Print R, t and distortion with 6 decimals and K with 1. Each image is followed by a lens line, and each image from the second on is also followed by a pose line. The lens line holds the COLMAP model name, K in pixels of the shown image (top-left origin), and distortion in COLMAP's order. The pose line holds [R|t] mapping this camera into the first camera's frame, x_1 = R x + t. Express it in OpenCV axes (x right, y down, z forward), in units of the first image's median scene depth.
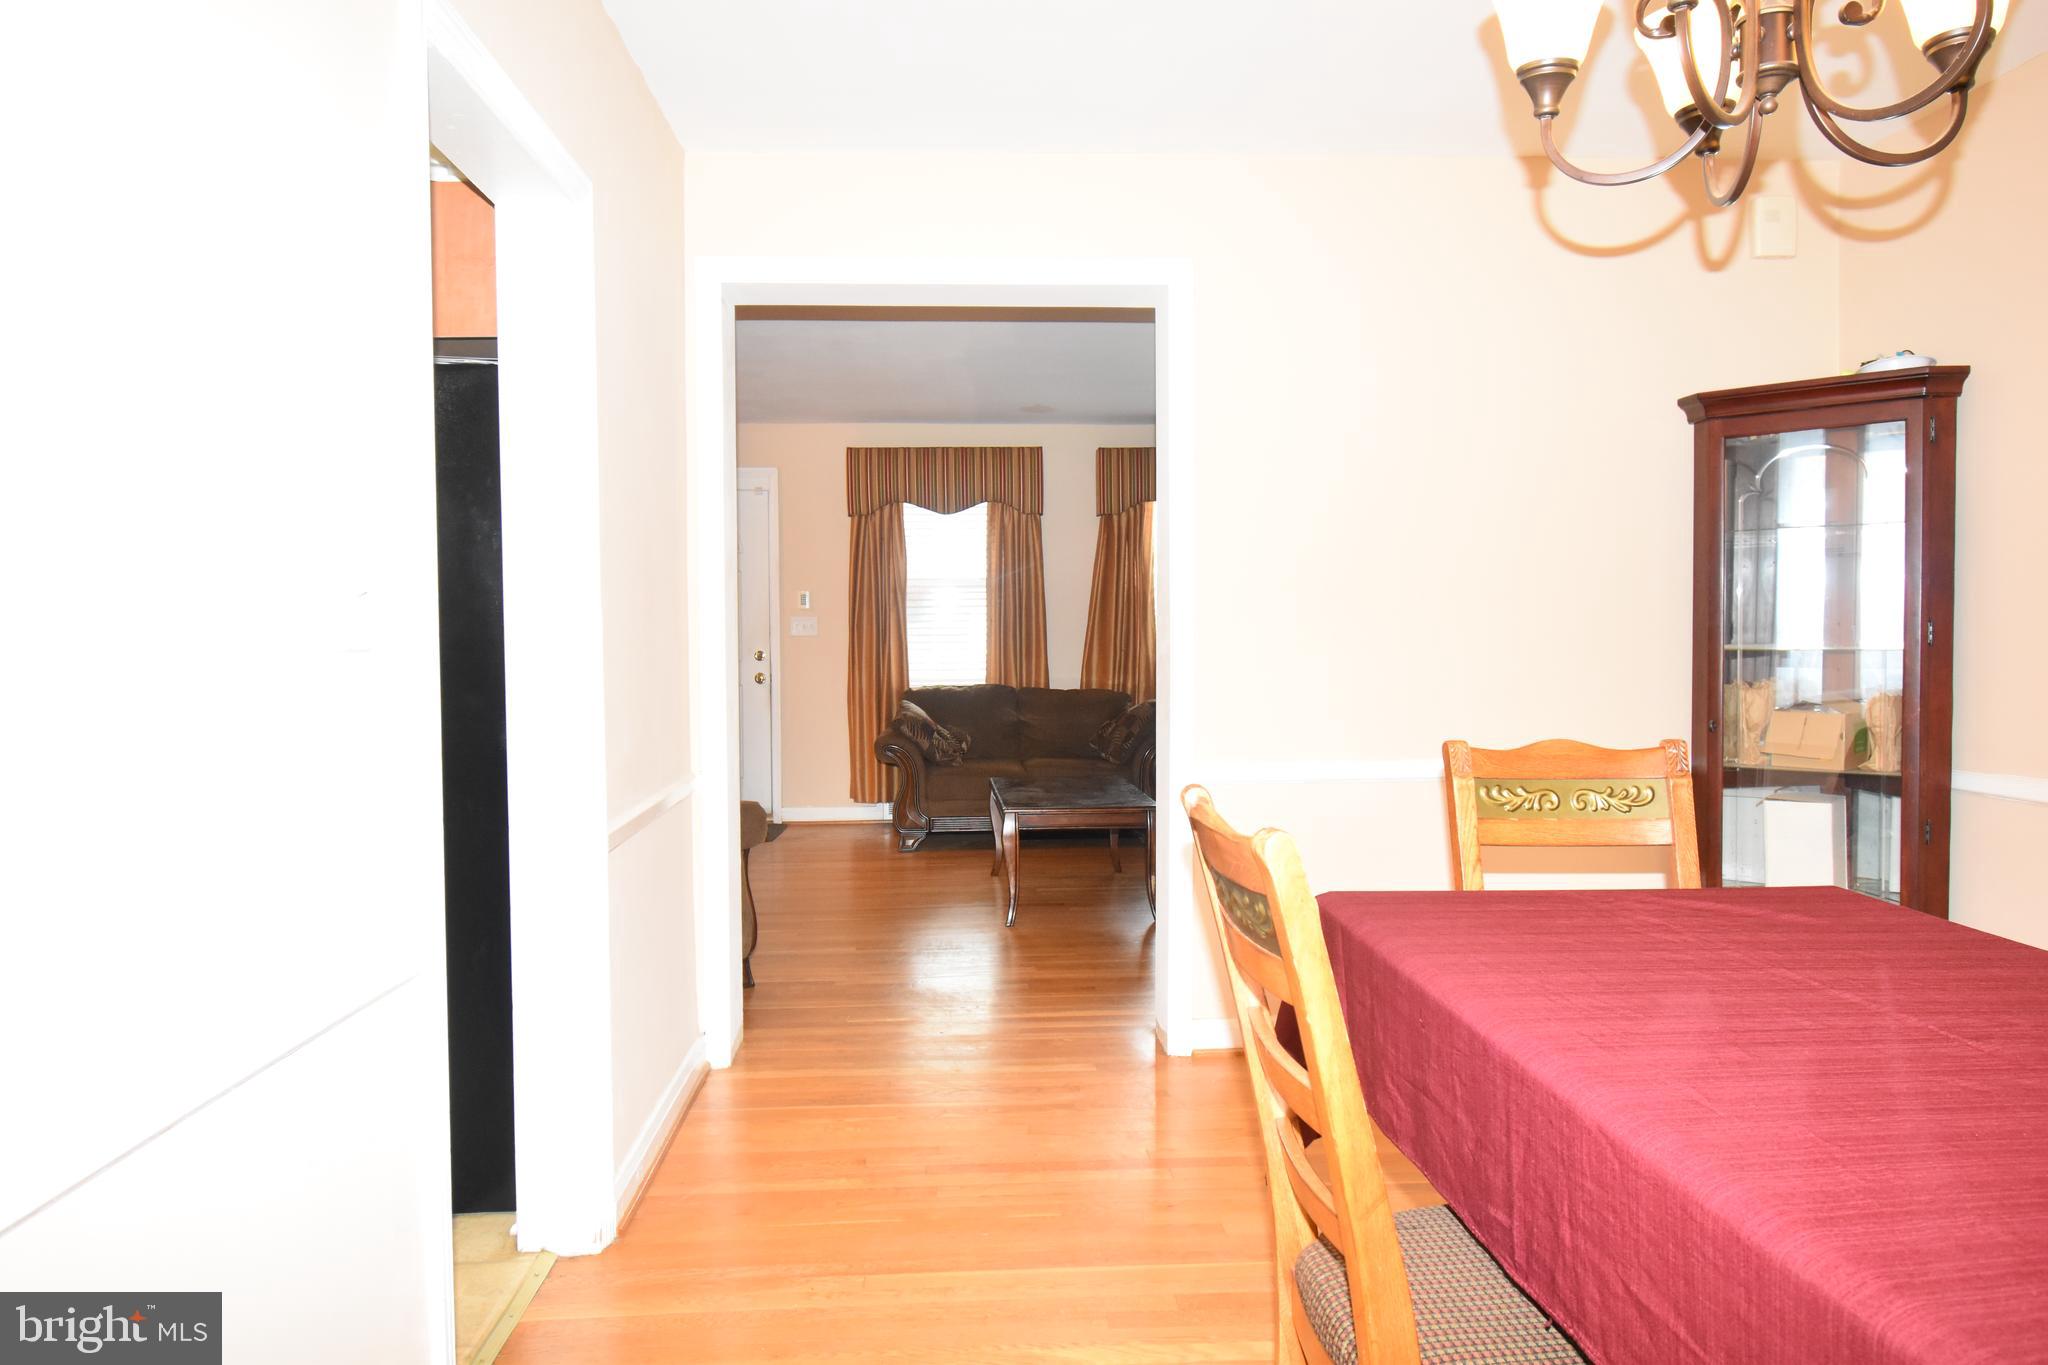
lens RADIAL K [[1360.0, 0, 1030.3], [0, 1360.0, 685.7], [0, 0, 1]] dist [0.014646, -0.030944]
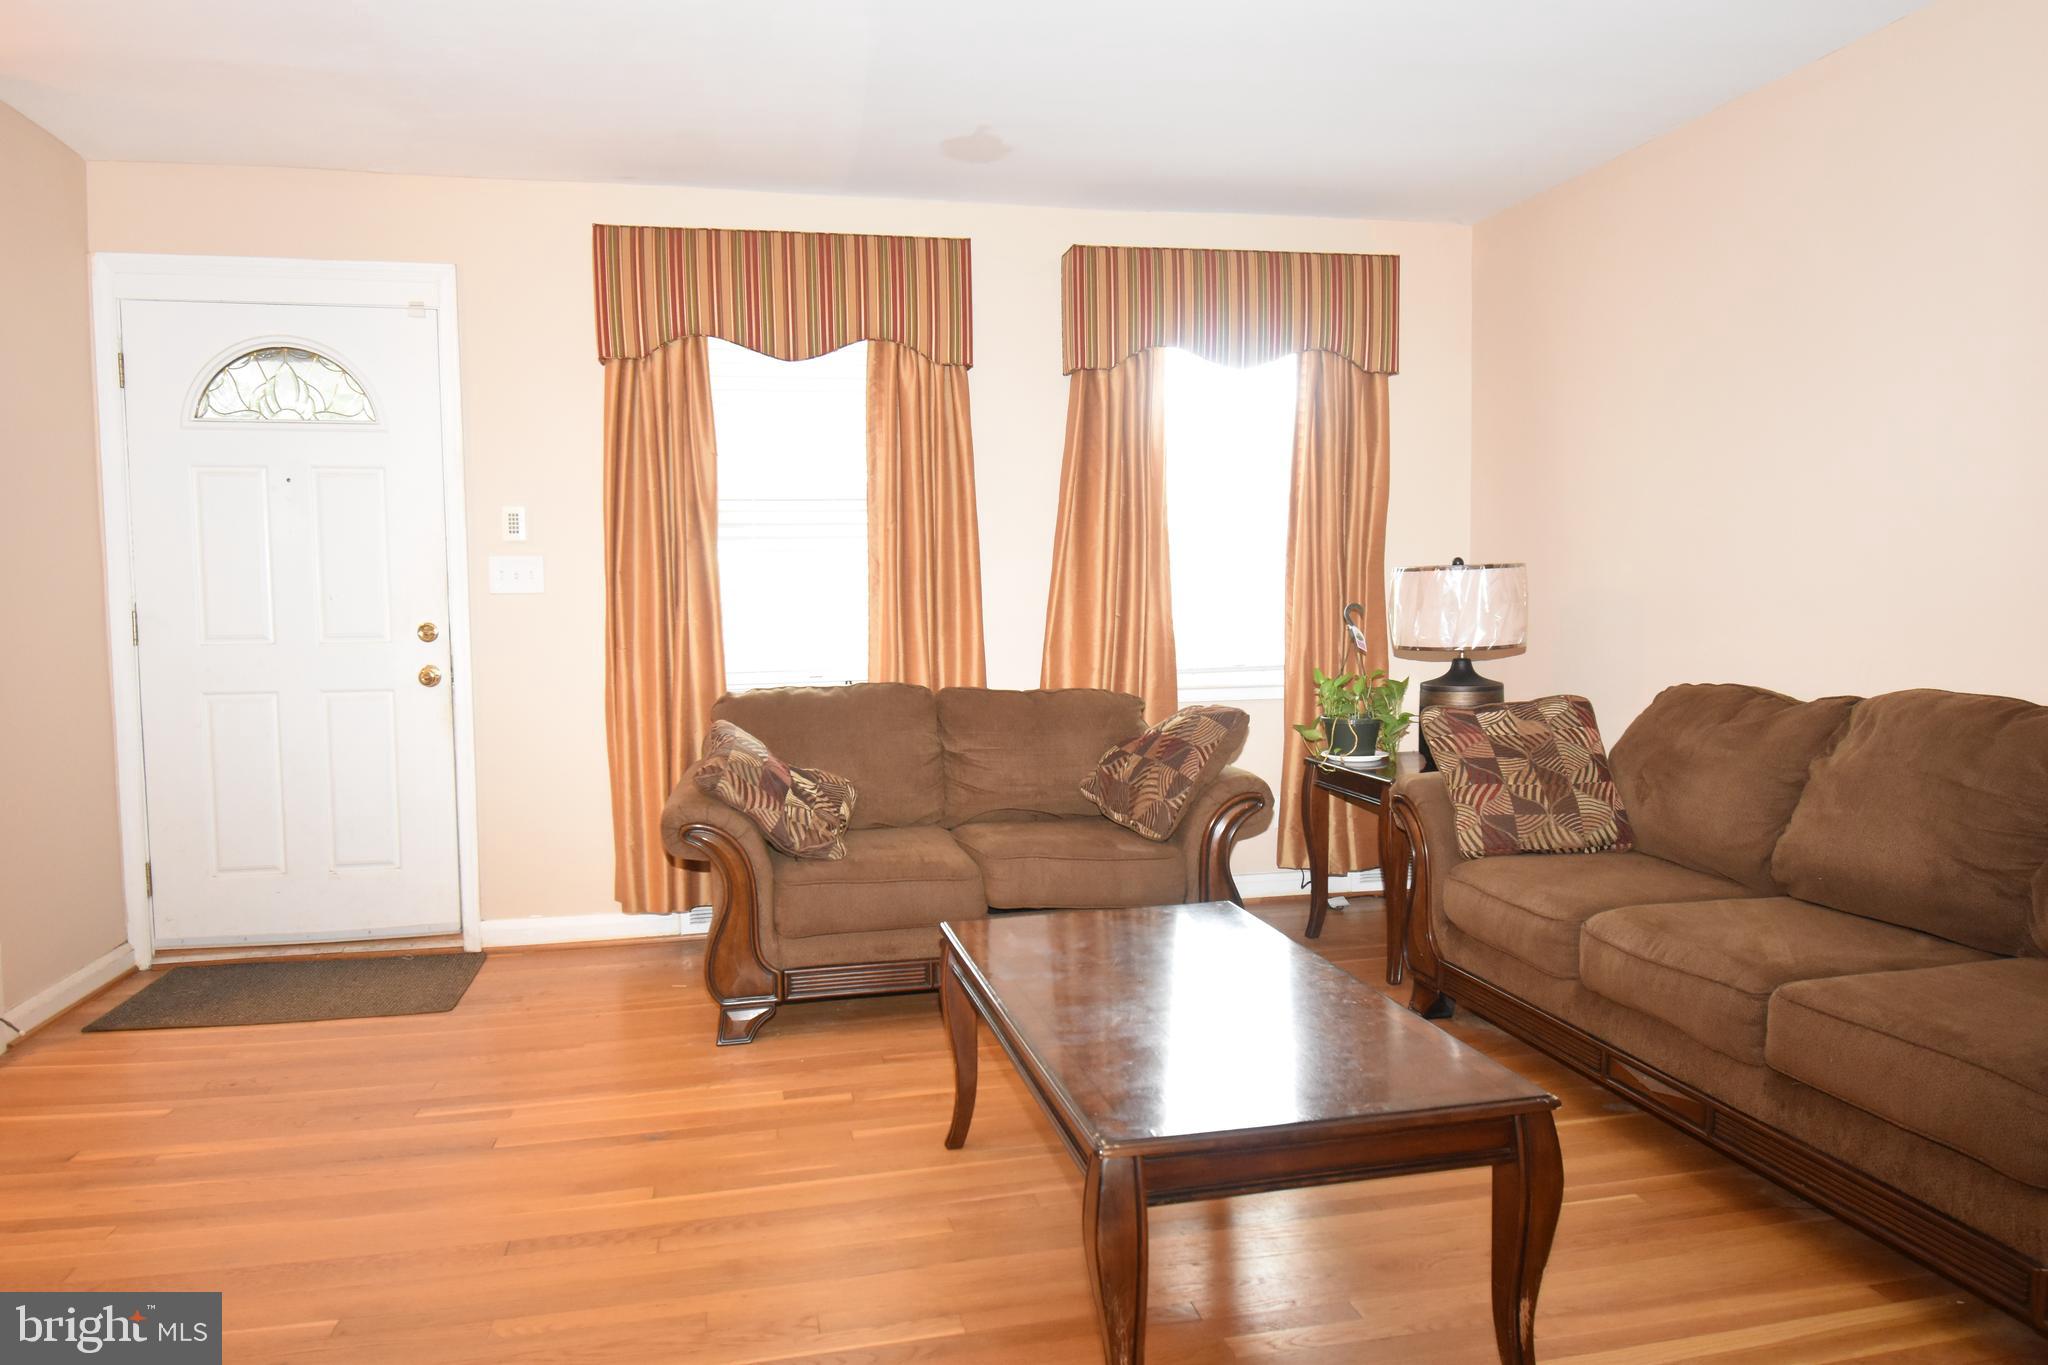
lens RADIAL K [[1360.0, 0, 1030.3], [0, 1360.0, 685.7], [0, 0, 1]] dist [0.014646, -0.030944]
pose [[0.987736, -0.015329, 0.155377, -0.113602], [0.010649, 0.999465, 0.030909, -0.032464], [-0.155767, -0.028876, 0.987372, 0.960676]]
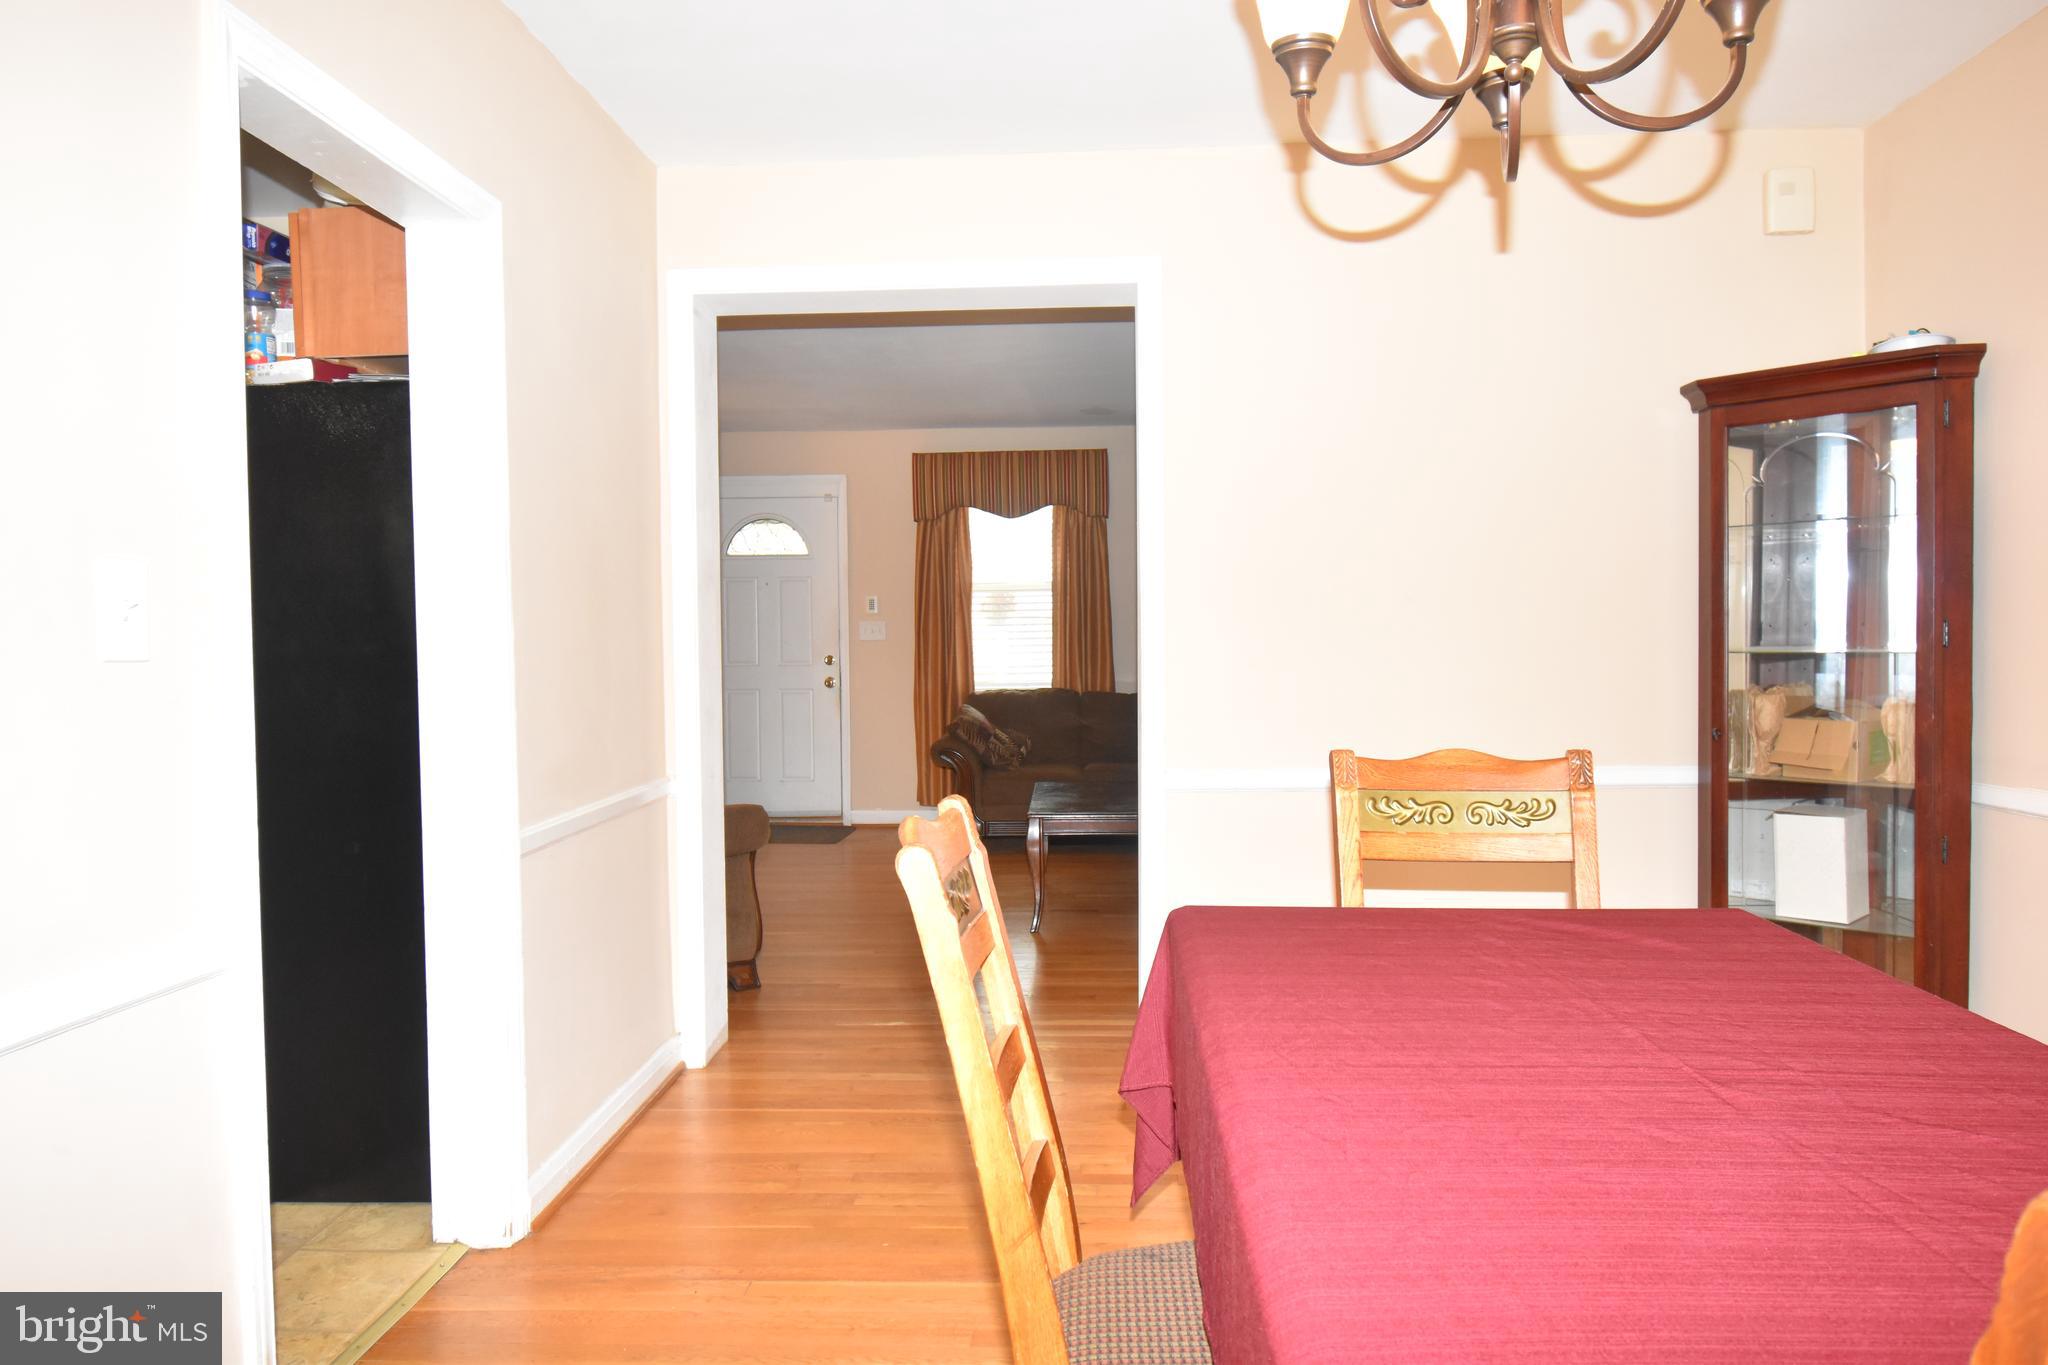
lens RADIAL K [[1360.0, 0, 1030.3], [0, 1360.0, 685.7], [0, 0, 1]] dist [0.014646, -0.030944]
pose [[0.994516, -0.000422, -0.104586, 0.118761], [0.000214, 0.999998, -0.001999, -0.001813], [0.104587, 0.001965, 0.994514, 0.015255]]
